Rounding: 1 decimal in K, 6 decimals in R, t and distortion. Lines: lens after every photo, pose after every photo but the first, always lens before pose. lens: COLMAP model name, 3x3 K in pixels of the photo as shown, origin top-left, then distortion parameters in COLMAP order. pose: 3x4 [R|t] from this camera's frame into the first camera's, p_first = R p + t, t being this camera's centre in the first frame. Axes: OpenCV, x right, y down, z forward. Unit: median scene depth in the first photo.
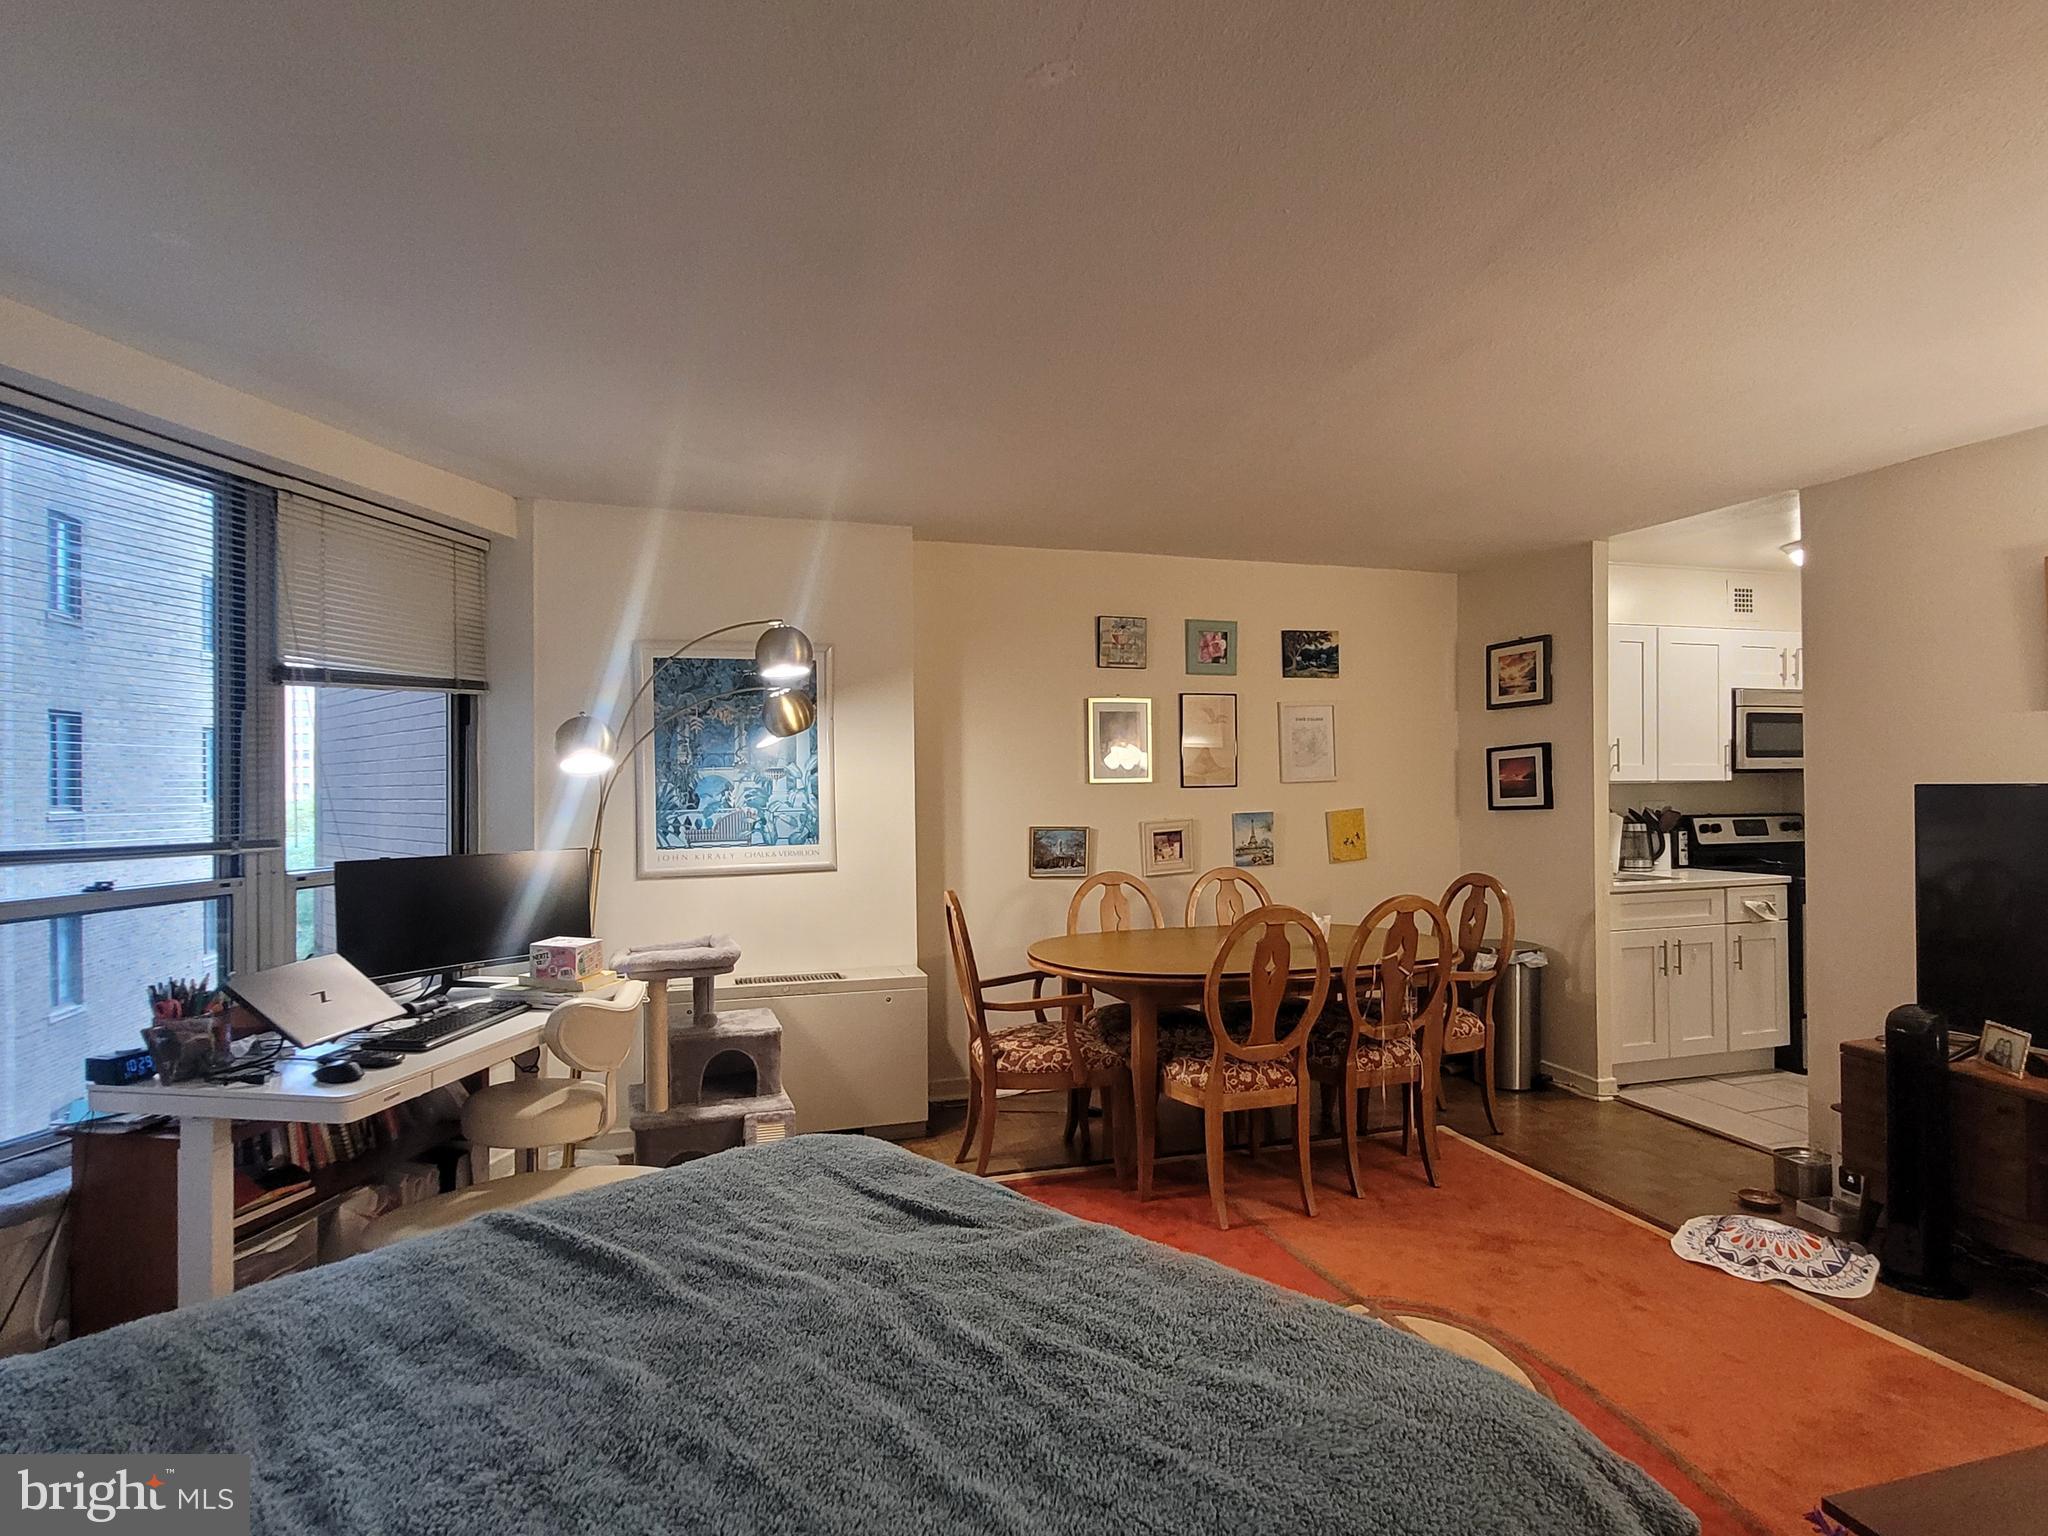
lens RADIAL K [[1068.7, 0, 1027.7], [0, 1068.7, 775.5], [0, 0, 1]] dist [-0.010665, 0.000032]
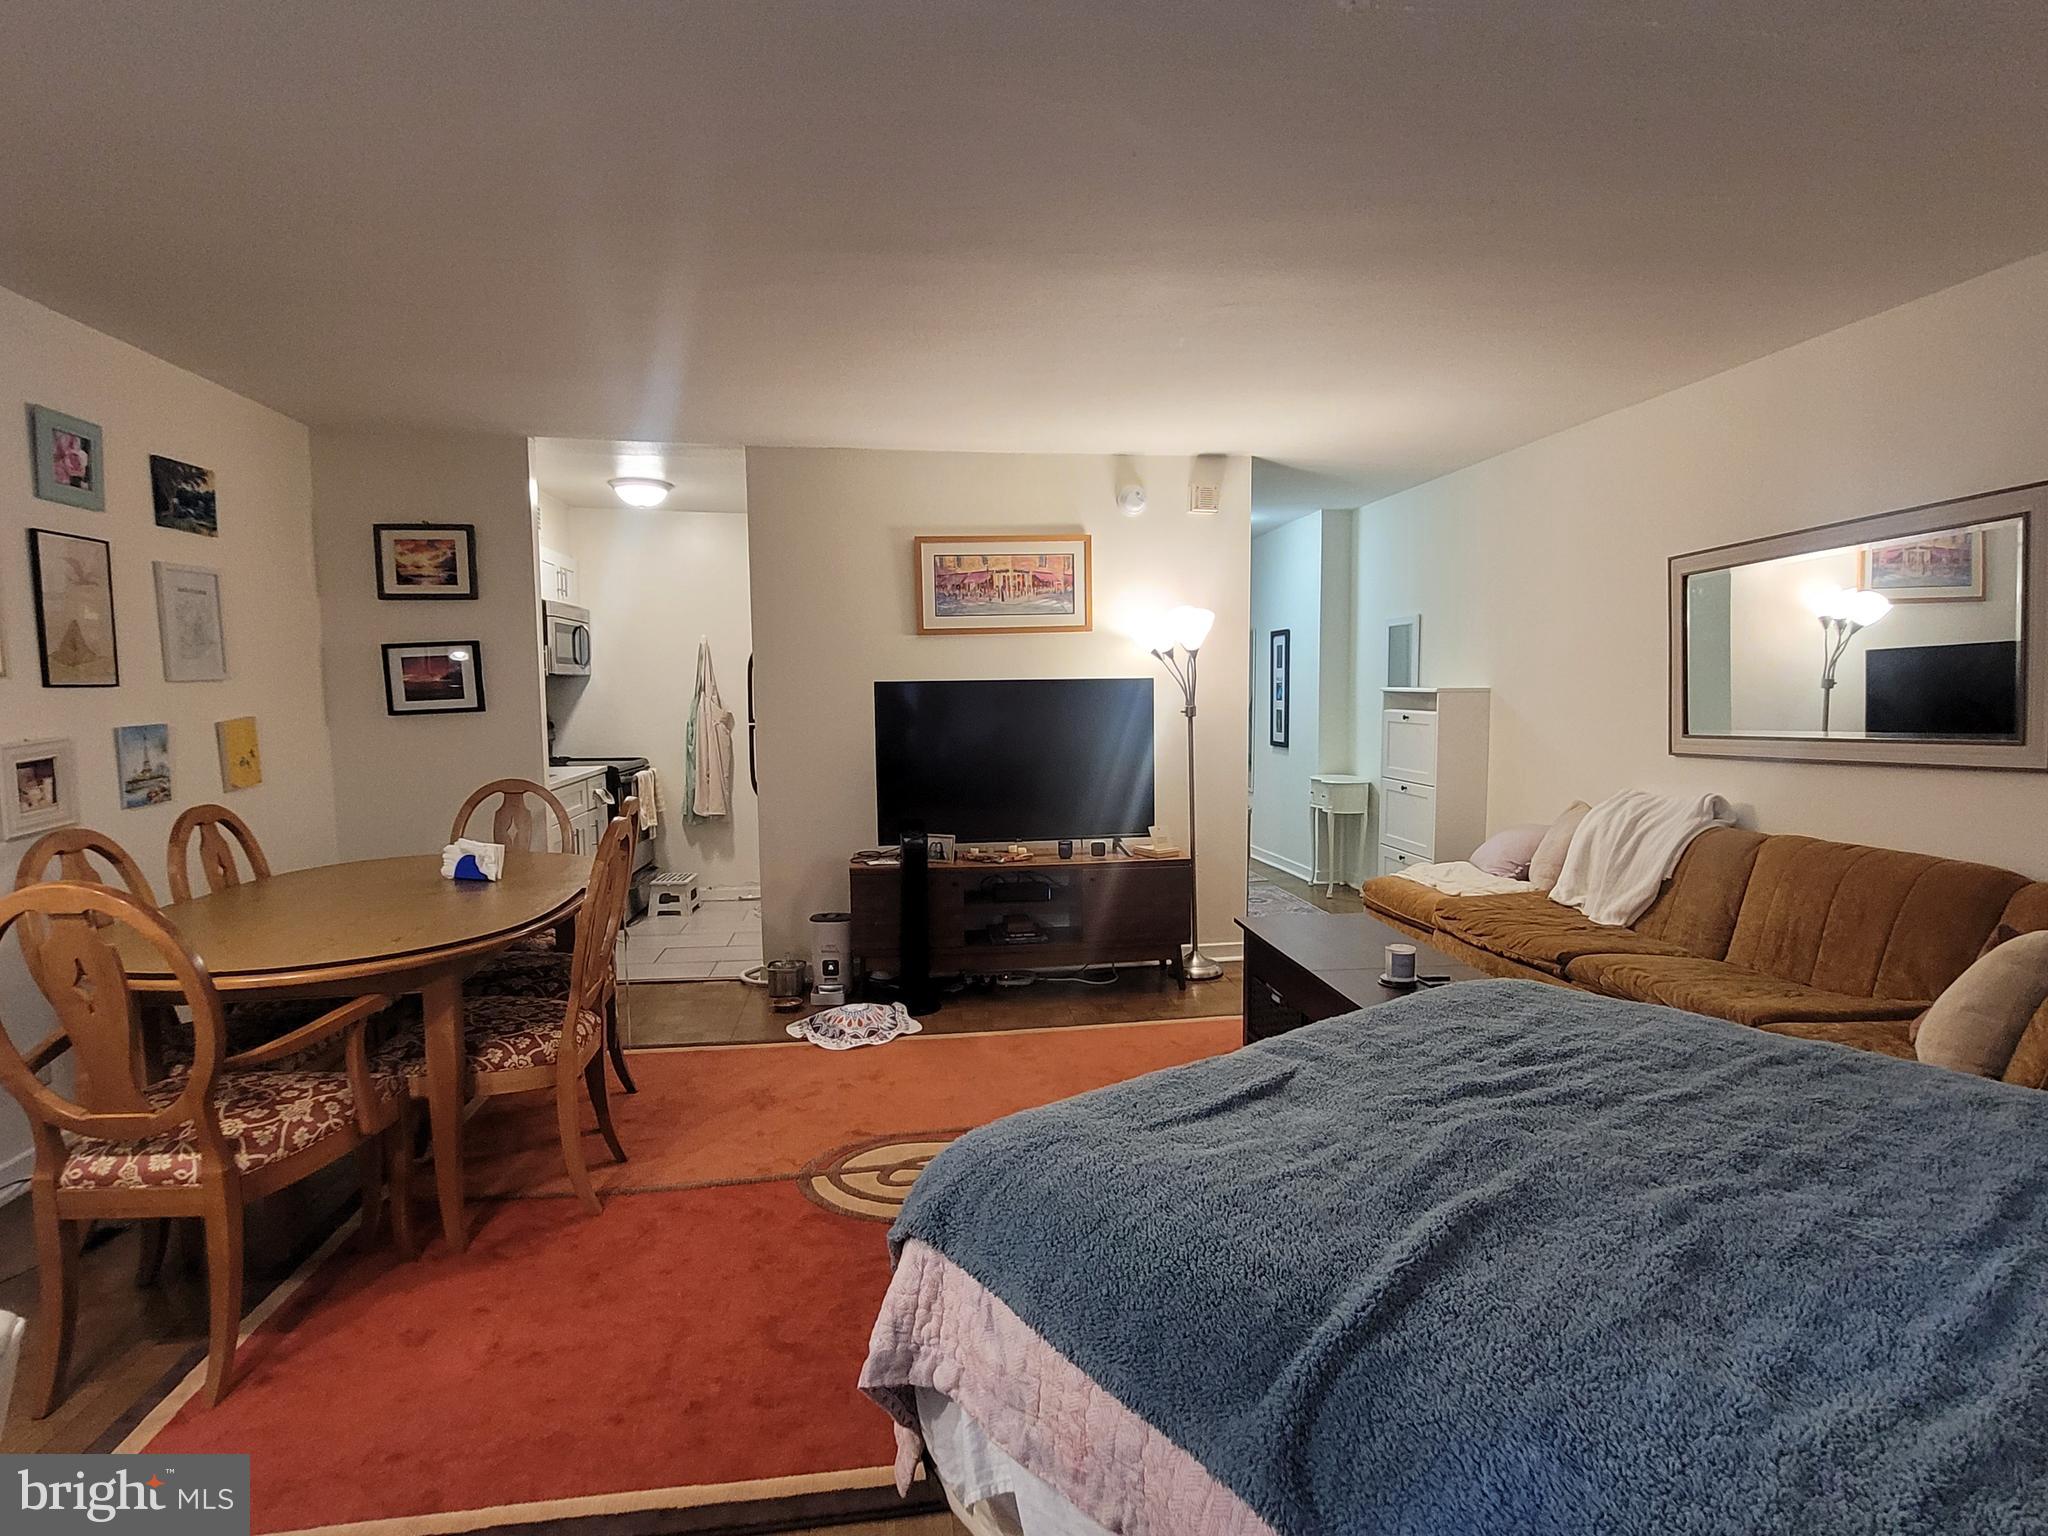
lens RADIAL K [[1068.7, 0, 1027.7], [0, 1068.7, 775.5], [0, 0, 1]] dist [-0.010665, 0.000032]
pose [[0.149698, -0.075704, 0.985829, -0.360704], [-0.000924, 0.997053, 0.076706, 0.014610], [-0.988731, -0.012394, 0.149187, 0.357274]]
